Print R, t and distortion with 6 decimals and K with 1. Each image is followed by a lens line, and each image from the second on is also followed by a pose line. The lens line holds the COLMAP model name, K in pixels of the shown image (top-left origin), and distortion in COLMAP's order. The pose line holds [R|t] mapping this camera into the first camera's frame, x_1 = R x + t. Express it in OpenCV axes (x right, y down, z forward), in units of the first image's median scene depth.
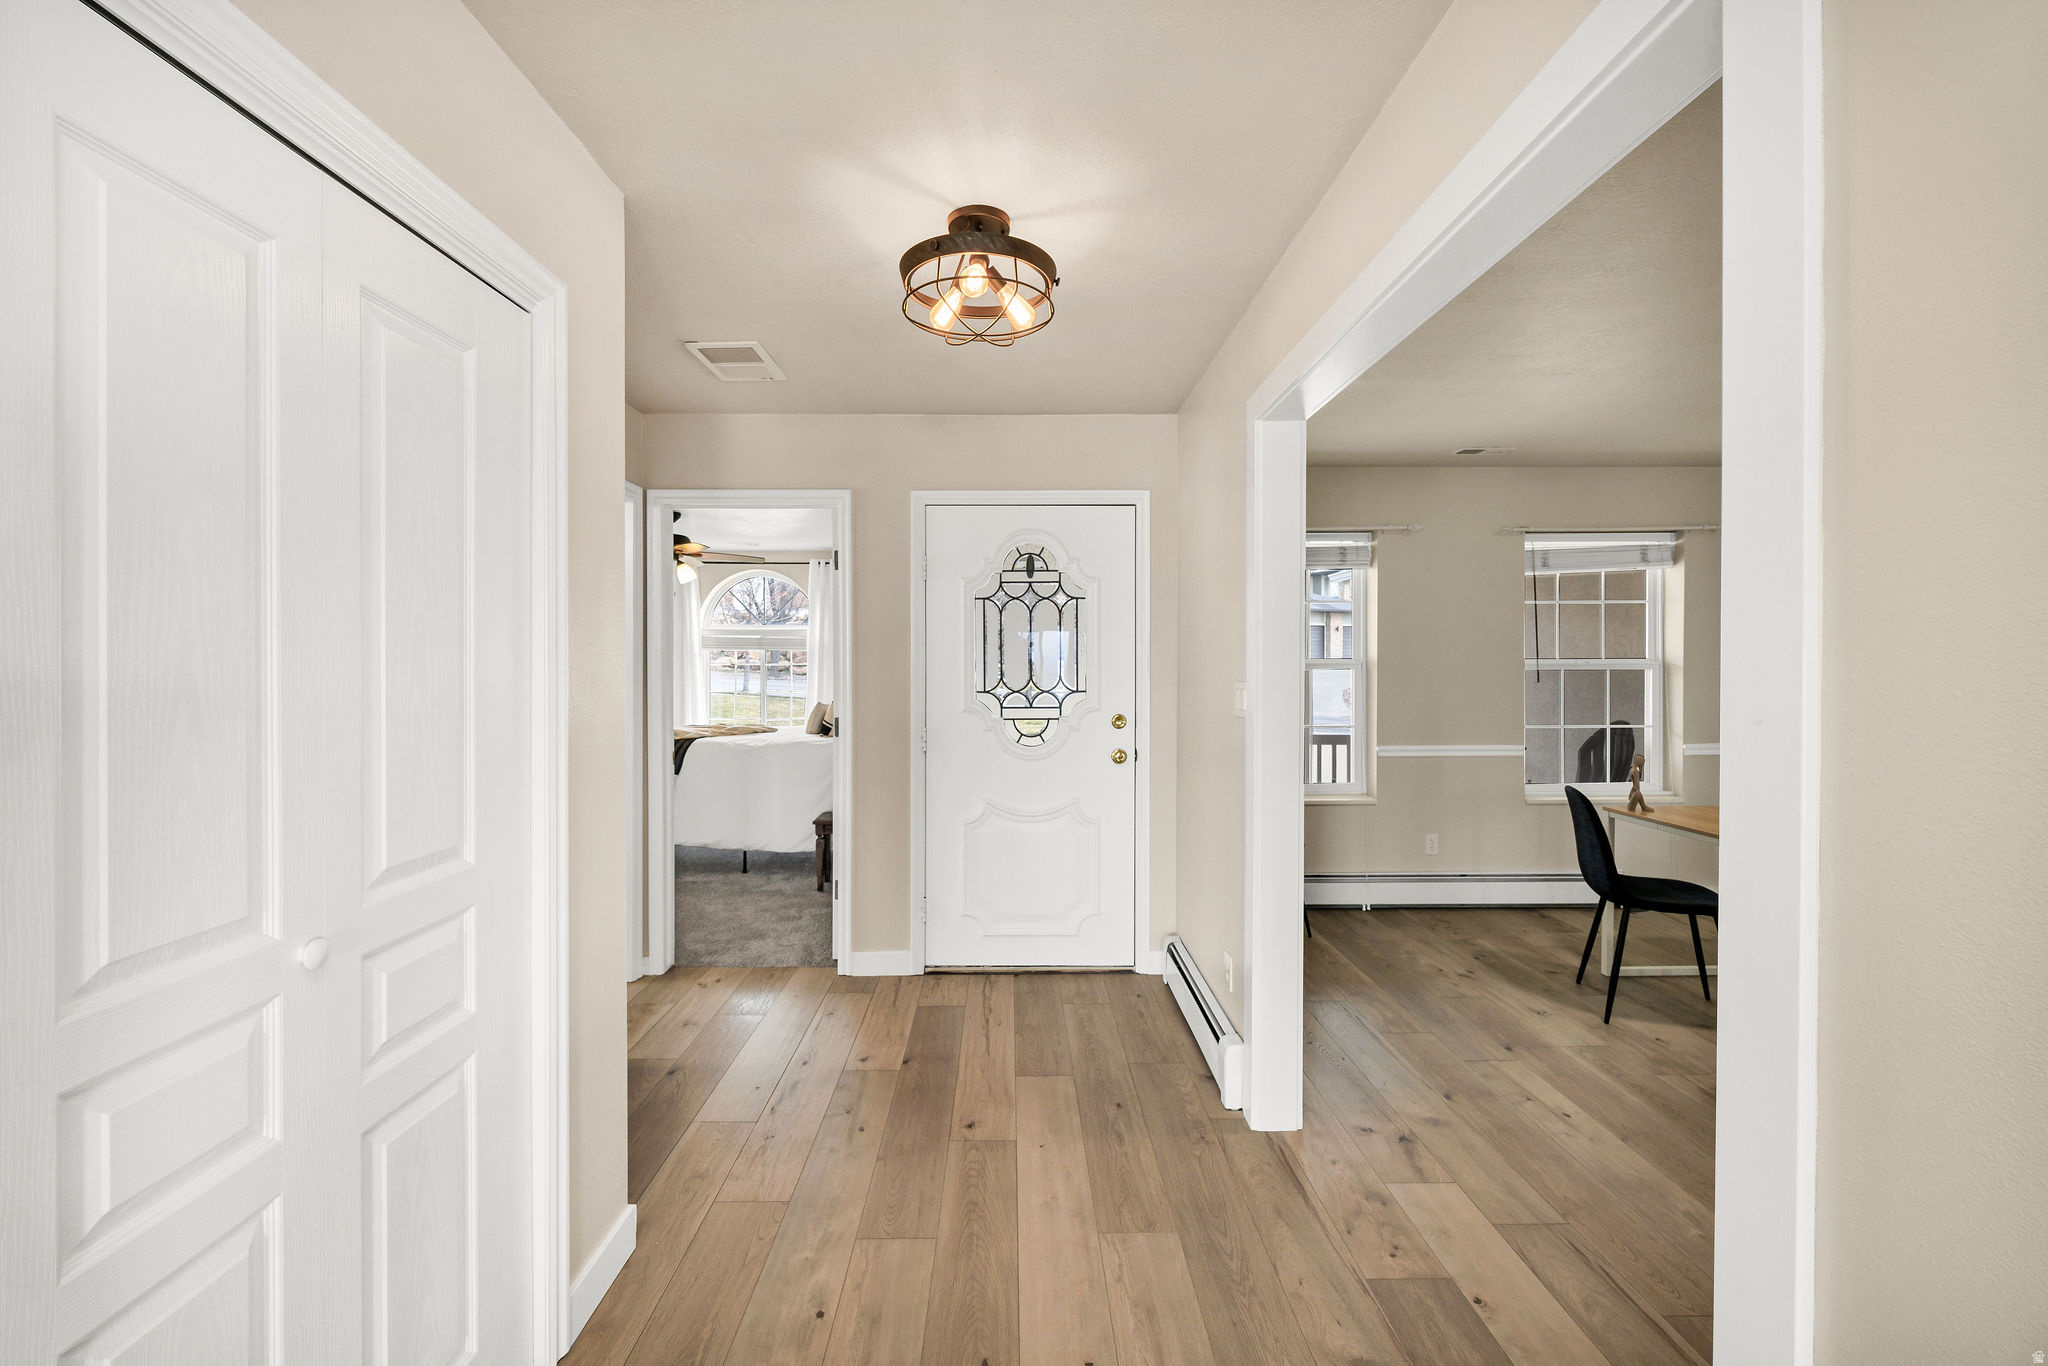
lens RADIAL K [[802.7, 0, 1021.5], [0, 802.7, 675.3], [0, 0, 1]] dist [0.008254, -0.000080]
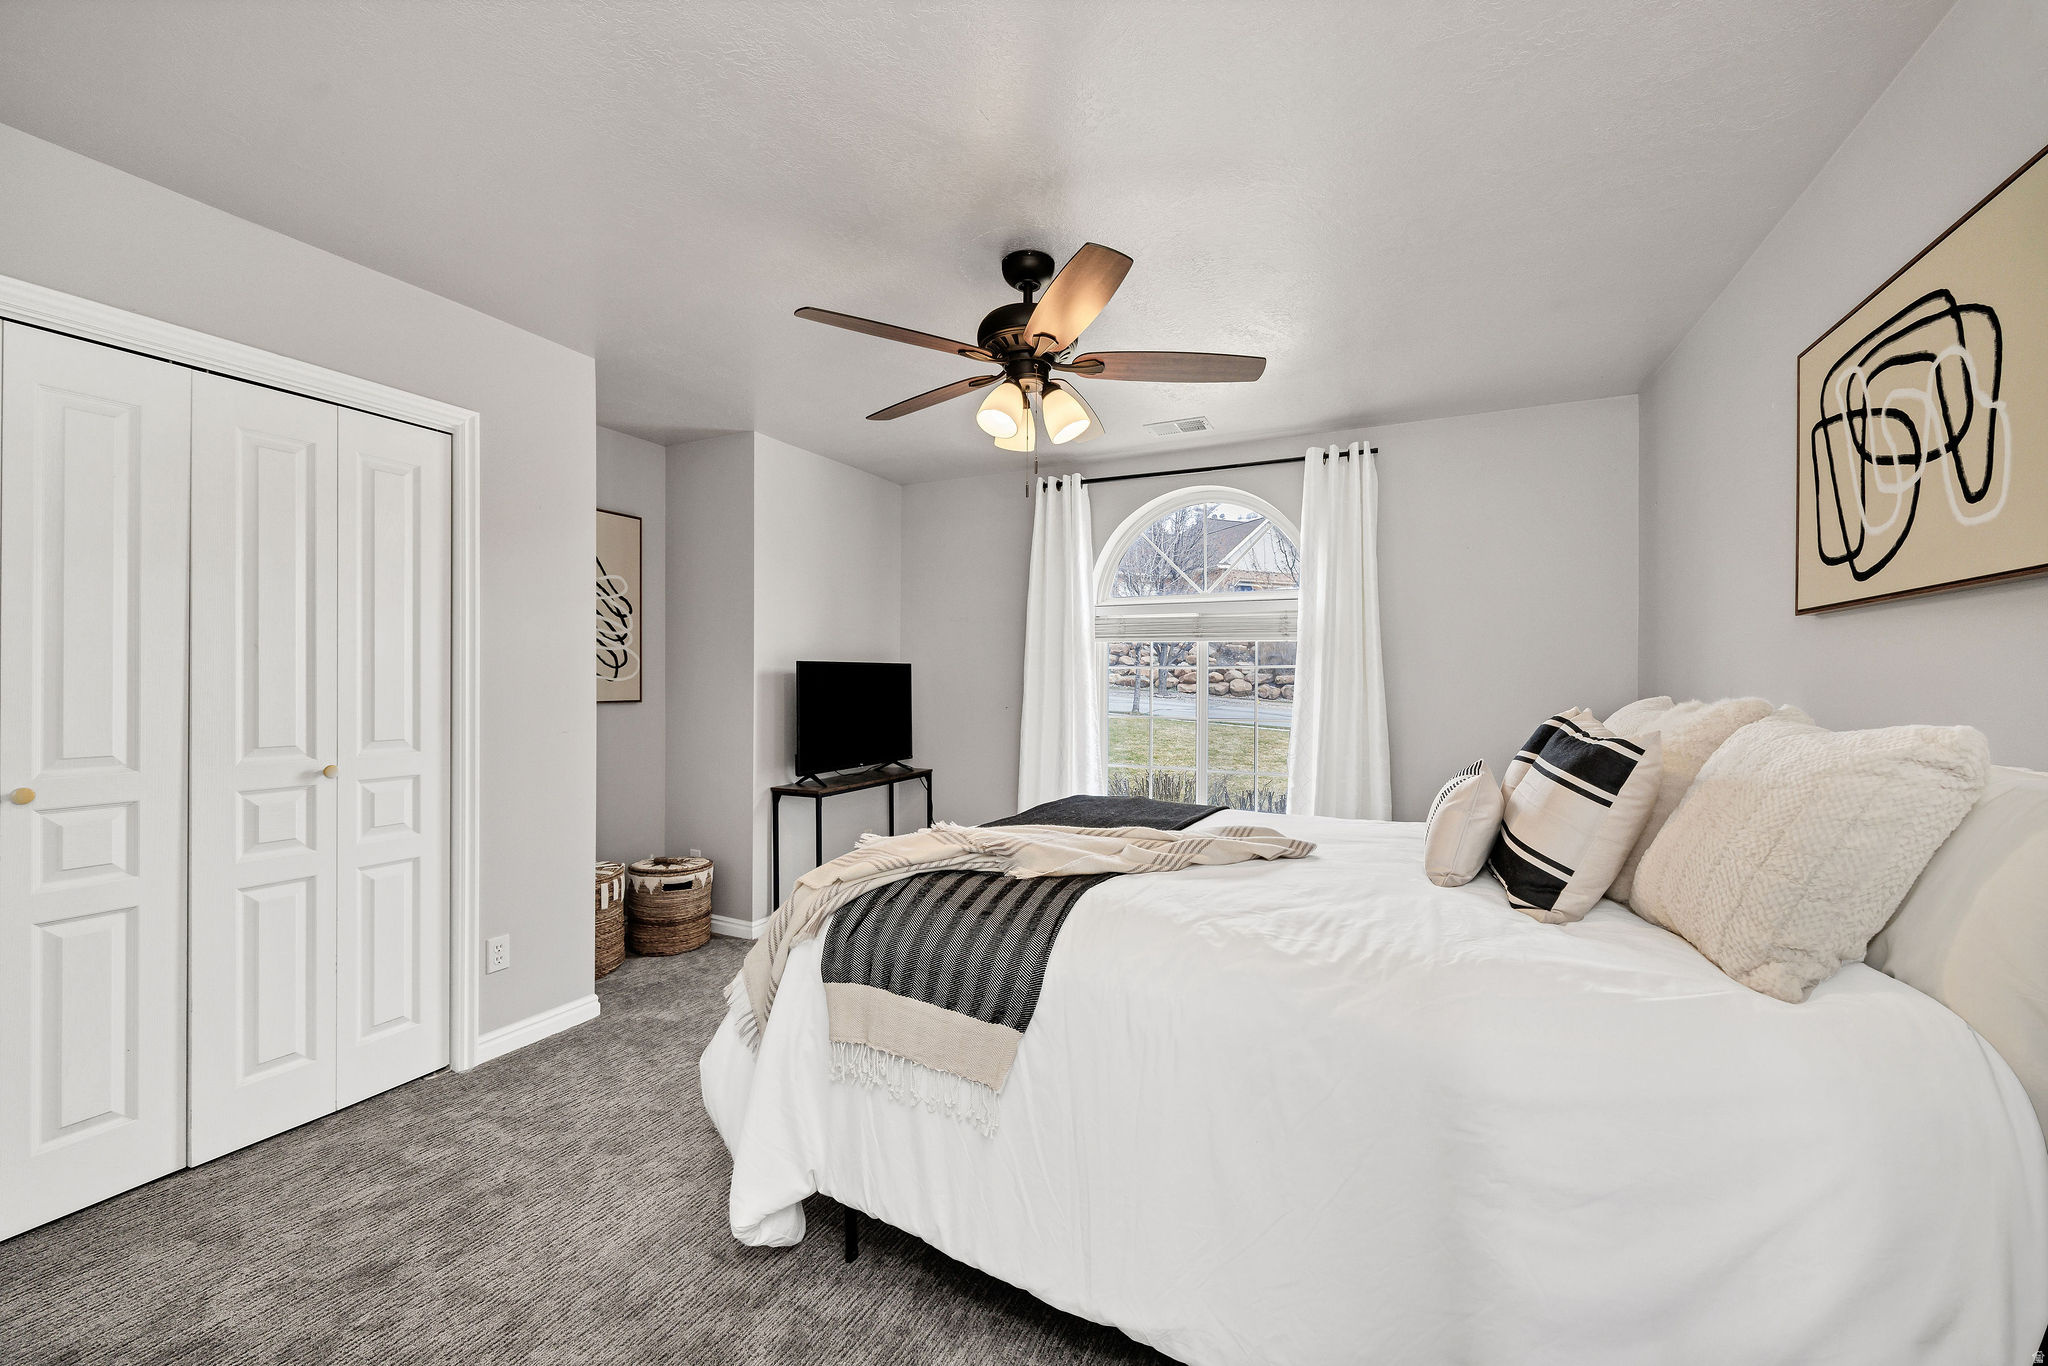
lens RADIAL K [[802.7, 0, 1021.5], [0, 802.7, 675.3], [0, 0, 1]] dist [0.008254, -0.000080]
pose [[0.896299, 0.000130, -0.443450, -0.202026], [-0.010539, 0.999724, -0.021009, 0.002578], [0.443325, 0.023504, 0.896053, 0.494134]]
